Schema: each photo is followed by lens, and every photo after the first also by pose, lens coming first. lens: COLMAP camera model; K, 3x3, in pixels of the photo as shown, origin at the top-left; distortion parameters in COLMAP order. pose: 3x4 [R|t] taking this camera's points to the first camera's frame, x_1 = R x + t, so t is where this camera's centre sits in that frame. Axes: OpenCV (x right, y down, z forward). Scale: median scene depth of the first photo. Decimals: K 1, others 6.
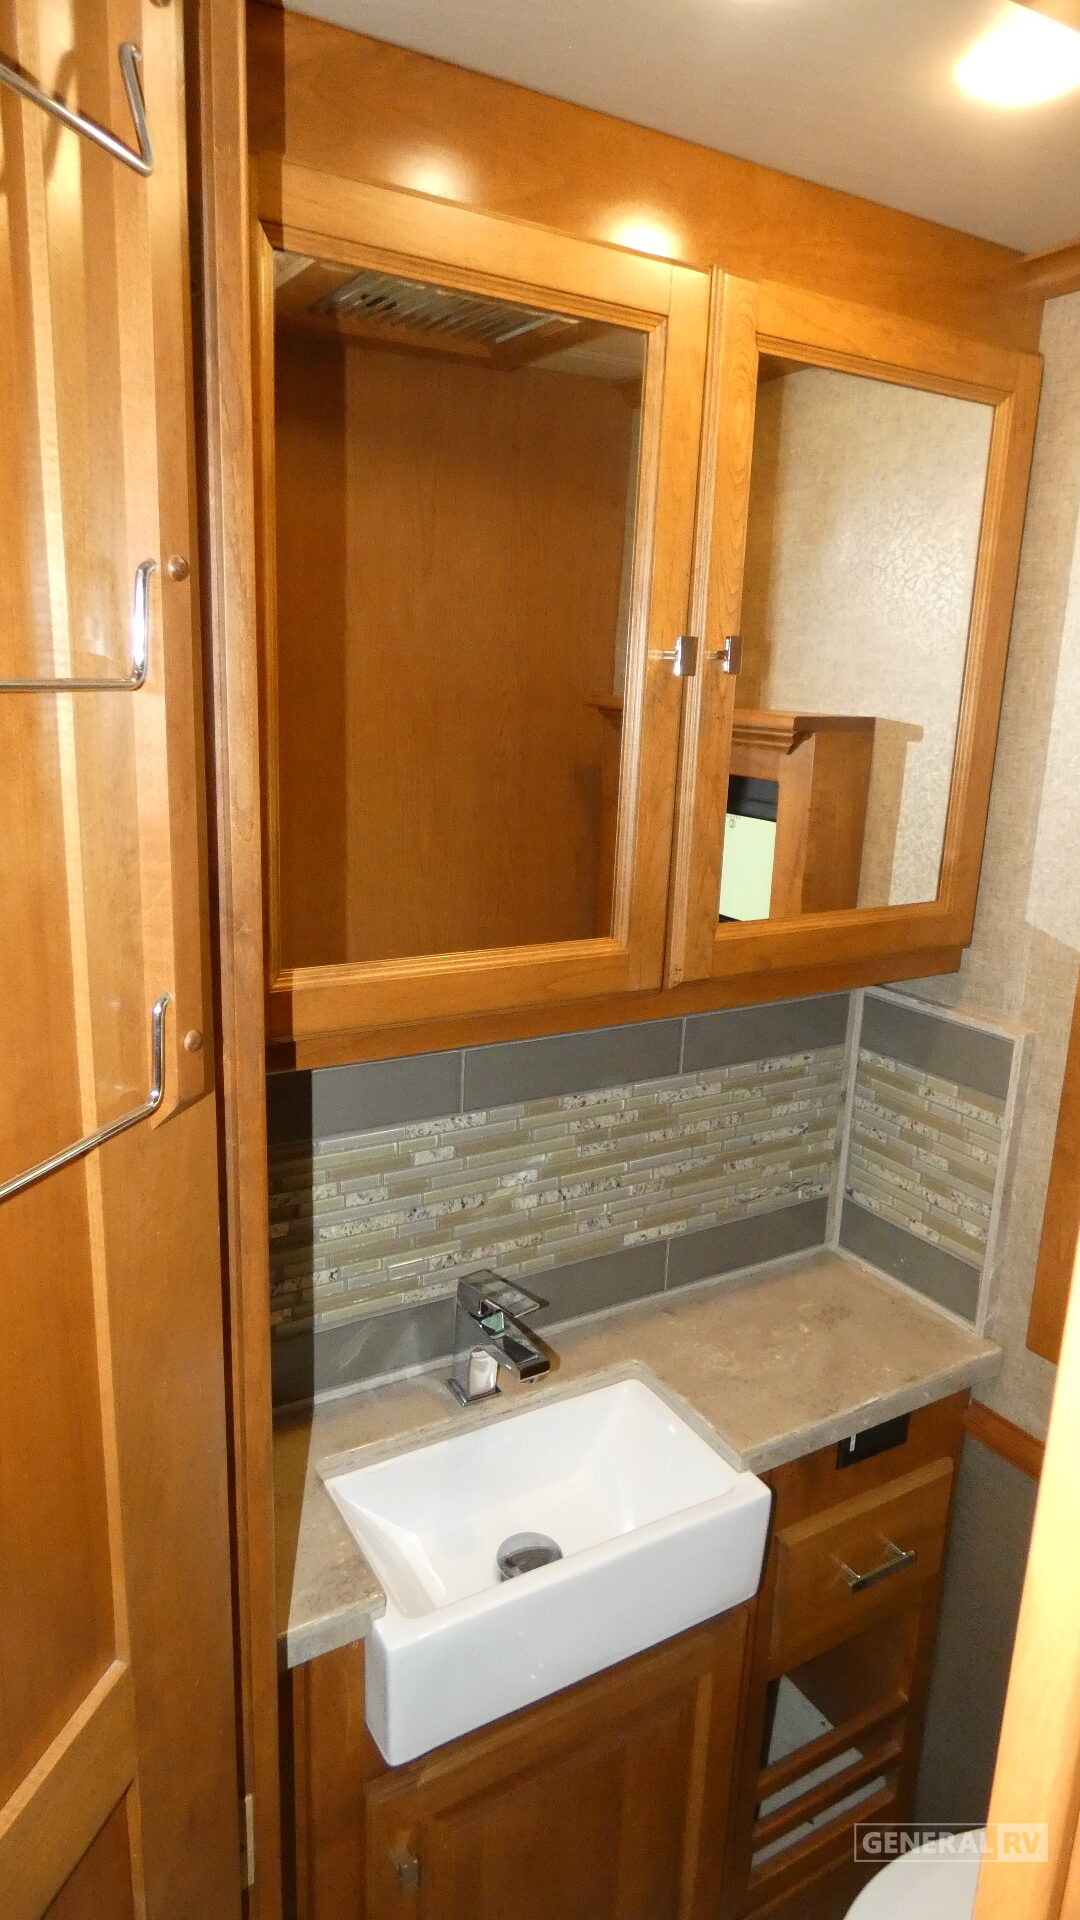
lens RADIAL K [[1148.4, 0, 544.0], [0, 1148.4, 958.4], [0, 0, 1]] dist [-0.002666, -0.001145]
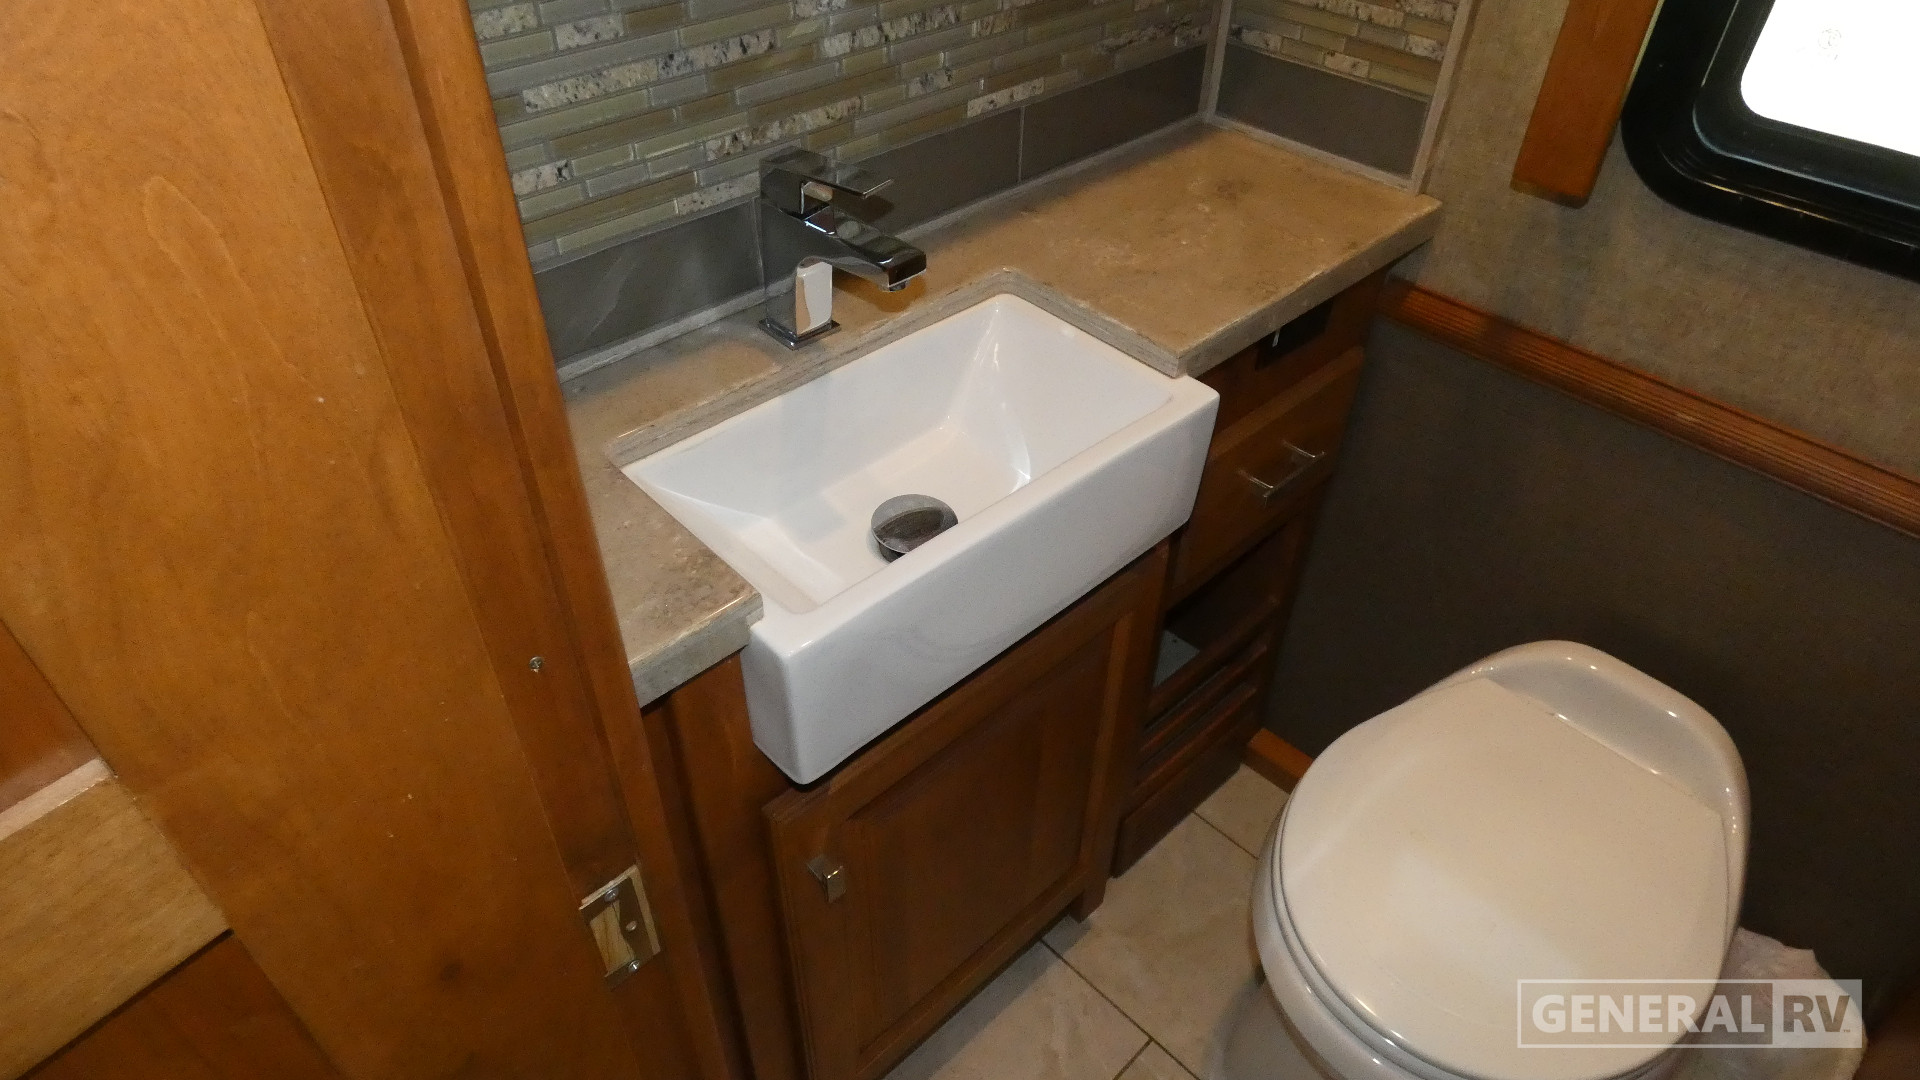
lens RADIAL K [[1148.4, 0, 964.4], [0, 1148.4, 540.5], [0, 0, 1]] dist [-0.002666, -0.001145]
pose [[0.973750, -0.162272, 0.159621, -0.102745], [0.071240, 0.883296, 0.463371, 0.179532], [-0.216185, -0.439836, 0.871670, 0.318532]]
